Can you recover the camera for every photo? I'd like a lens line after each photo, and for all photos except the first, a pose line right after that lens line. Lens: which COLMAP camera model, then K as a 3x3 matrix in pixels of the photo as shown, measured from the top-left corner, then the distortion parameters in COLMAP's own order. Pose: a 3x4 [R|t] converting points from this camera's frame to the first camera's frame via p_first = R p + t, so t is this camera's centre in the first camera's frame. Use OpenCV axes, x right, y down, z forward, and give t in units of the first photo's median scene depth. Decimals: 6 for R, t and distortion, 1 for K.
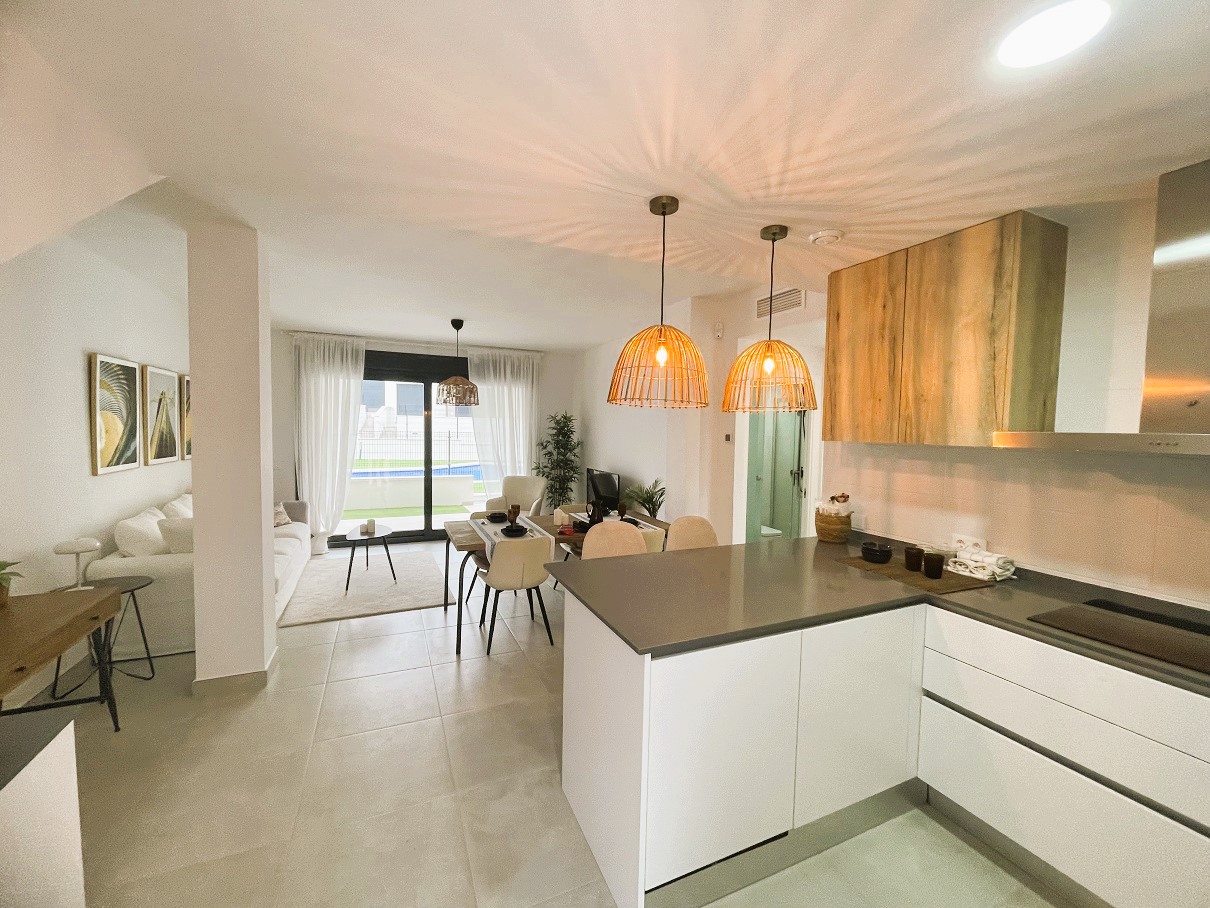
lens RADIAL K [[488.0, 0, 605.0], [0, 488.0, 454.0], [0, 0, 1]] dist [0.003748, -0.004430]
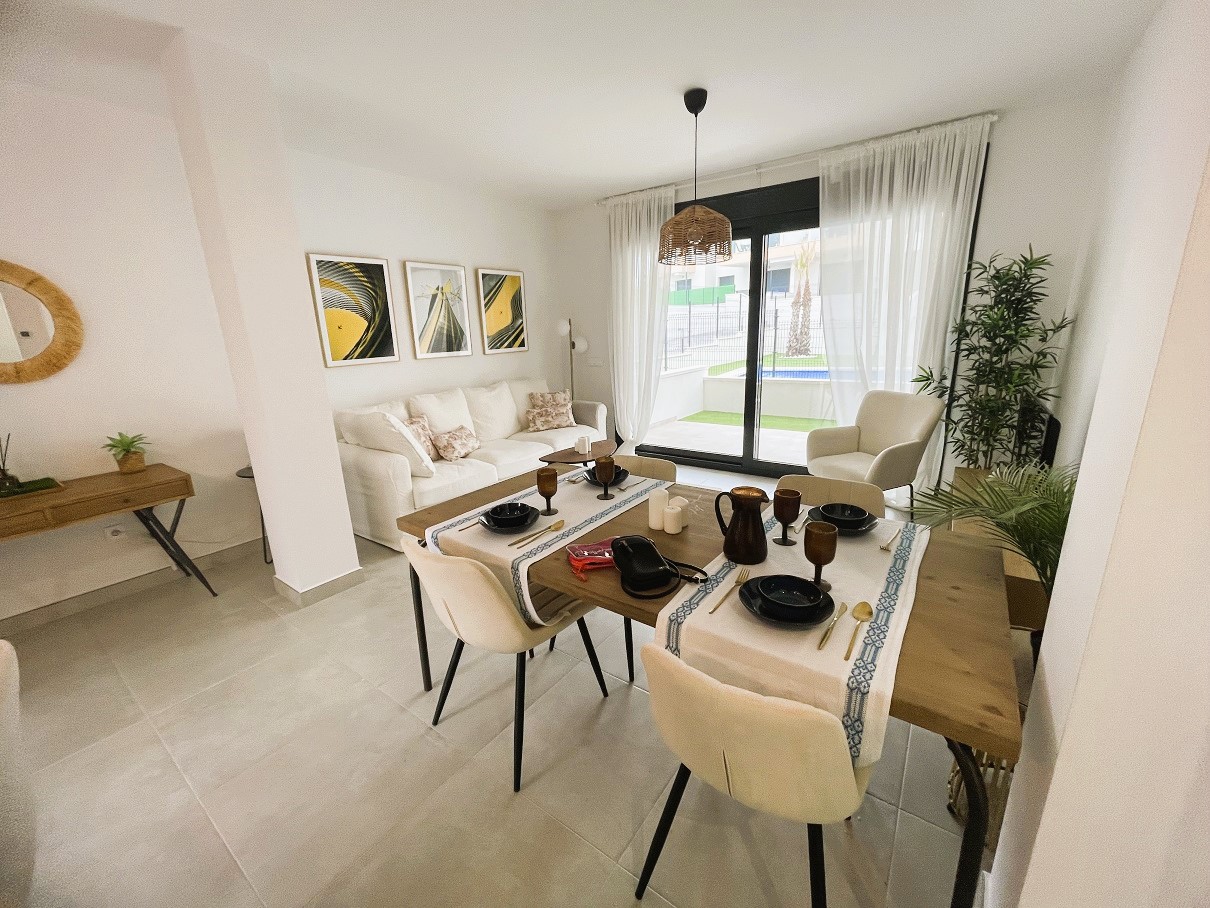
lens RADIAL K [[488.0, 0, 605.0], [0, 488.0, 454.0], [0, 0, 1]] dist [0.003748, -0.004430]
pose [[0.494778, 0.182727, -0.849591, 0.148640], [-0.001765, 0.977853, 0.209285, 0.001008], [0.869017, -0.102051, 0.484143, 0.526308]]
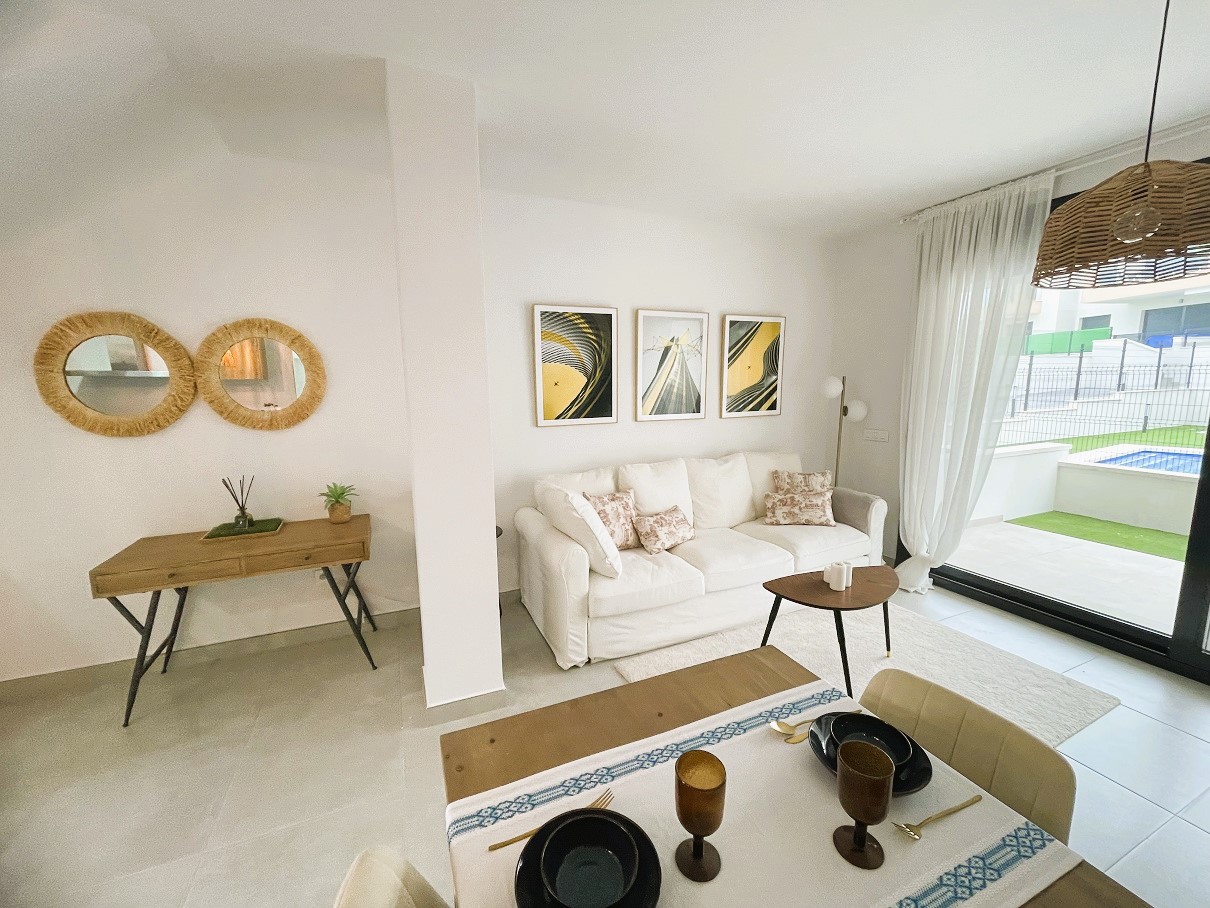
lens RADIAL K [[488.0, 0, 605.0], [0, 488.0, 454.0], [0, 0, 1]] dist [0.003748, -0.004430]
pose [[-0.014641, 0.127121, -0.991779, -0.009146], [-0.043037, 0.990886, 0.127641, -0.019461], [0.998966, 0.044552, -0.009036, 0.613121]]
